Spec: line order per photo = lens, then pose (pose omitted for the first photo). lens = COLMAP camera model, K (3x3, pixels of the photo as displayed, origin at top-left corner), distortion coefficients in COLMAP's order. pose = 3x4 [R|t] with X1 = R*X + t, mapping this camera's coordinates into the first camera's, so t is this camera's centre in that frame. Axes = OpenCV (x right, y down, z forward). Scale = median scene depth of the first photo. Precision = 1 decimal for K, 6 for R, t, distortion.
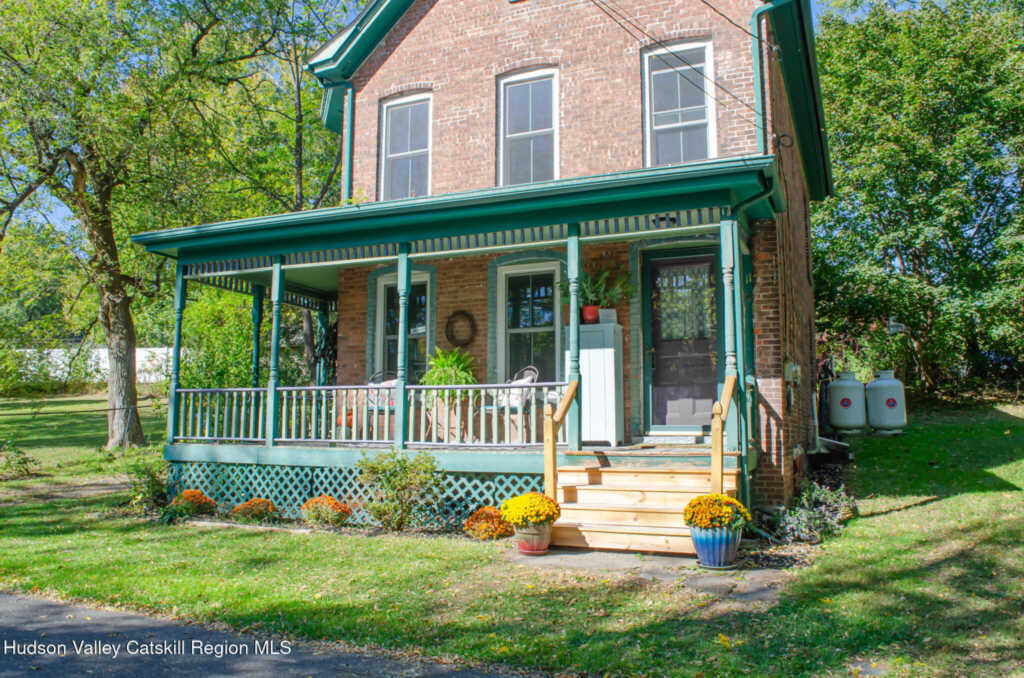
lens RADIAL K [[801.0, 0, 512.0], [0, 801.0, 339.0], [0, 0, 1]] dist [-0.091466, 0.003865]
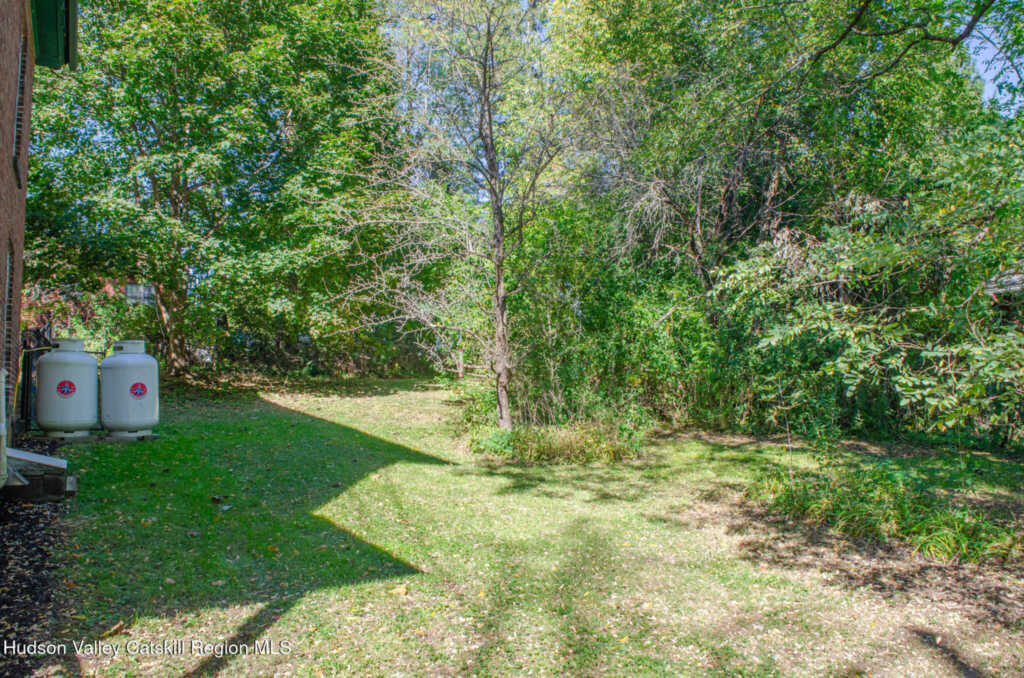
lens RADIAL K [[789.0, 0, 513.4], [0, 789.0, 358.1], [0, 0, 1]] dist [-0.081063, -0.002441]
pose [[0.603354, 0.041507, 0.796393, 0.240809], [-0.079150, 0.996831, 0.008011, 0.038438], [-0.793536, -0.067868, 0.604727, 0.555812]]
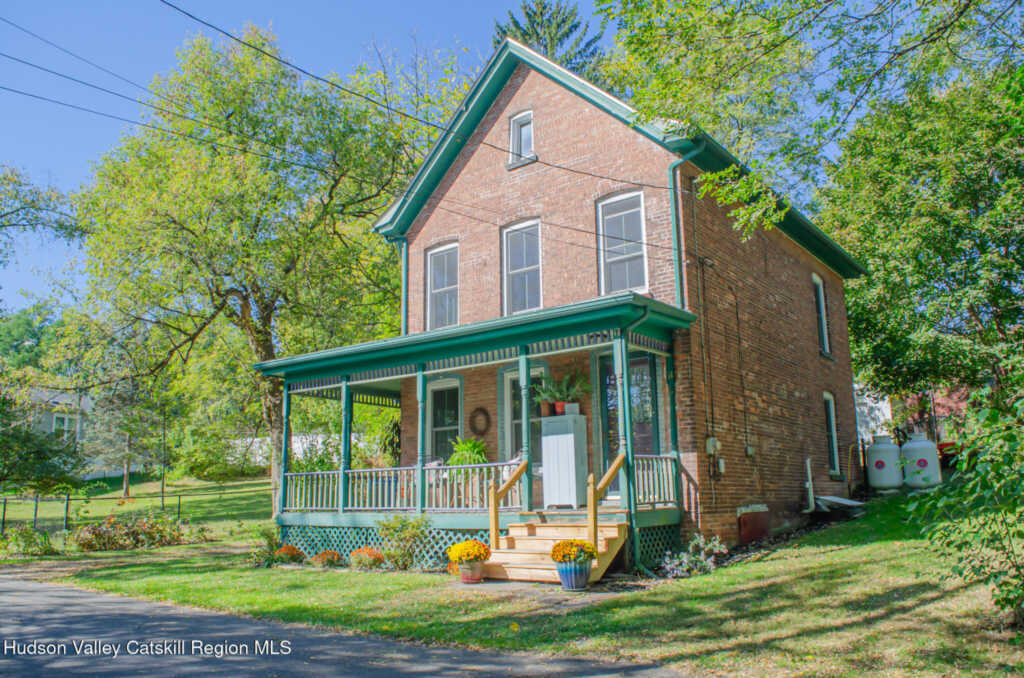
lens RADIAL K [[801.0, 0, 512.0], [0, 801.0, 339.0], [0, 0, 1]] dist [-0.091466, 0.003865]
pose [[0.968678, -0.069200, -0.238483, 0.317009], [0.047919, 0.994427, -0.093911, -0.022007], [0.243652, 0.079541, 0.966595, -0.278569]]
